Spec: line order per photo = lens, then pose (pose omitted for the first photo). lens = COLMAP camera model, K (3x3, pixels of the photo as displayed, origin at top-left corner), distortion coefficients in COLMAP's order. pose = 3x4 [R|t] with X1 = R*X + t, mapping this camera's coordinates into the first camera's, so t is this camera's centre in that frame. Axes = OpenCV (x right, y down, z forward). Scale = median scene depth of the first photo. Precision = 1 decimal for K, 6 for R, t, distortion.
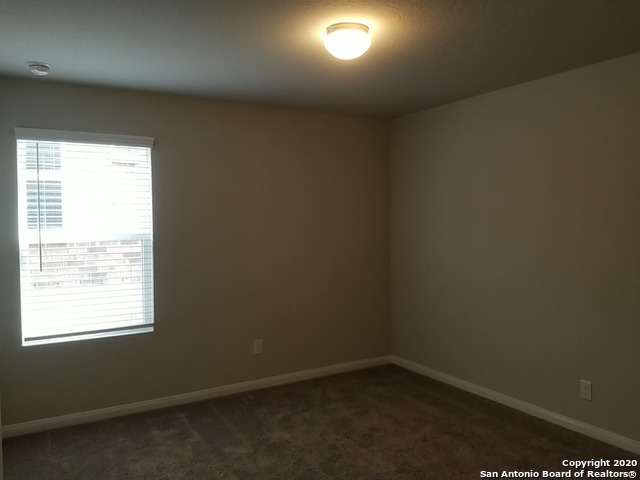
lens RADIAL K [[506.4, 0, 320.0], [0, 506.4, 240.0], [0, 0, 1]] dist [-0.001655, -0.007906]
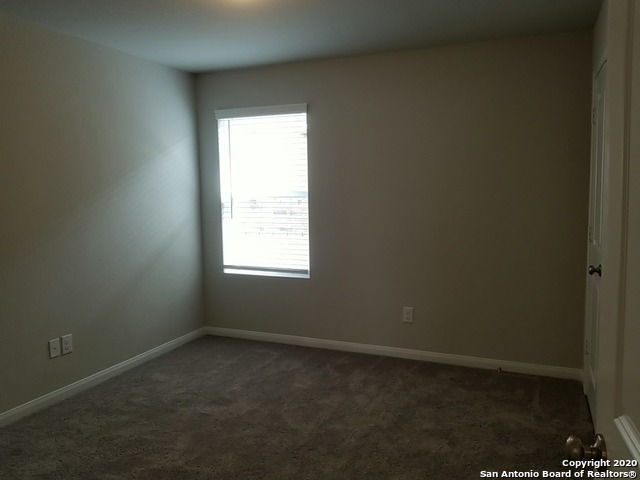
lens RADIAL K [[506.4, 0, 320.0], [0, 506.4, 240.0], [0, 0, 1]] dist [-0.001655, -0.007906]
pose [[0.573515, 0.094835, -0.813687, 0.600041], [-0.019544, 0.994578, 0.102142, -0.019684], [0.818962, -0.042677, 0.572259, 0.383694]]
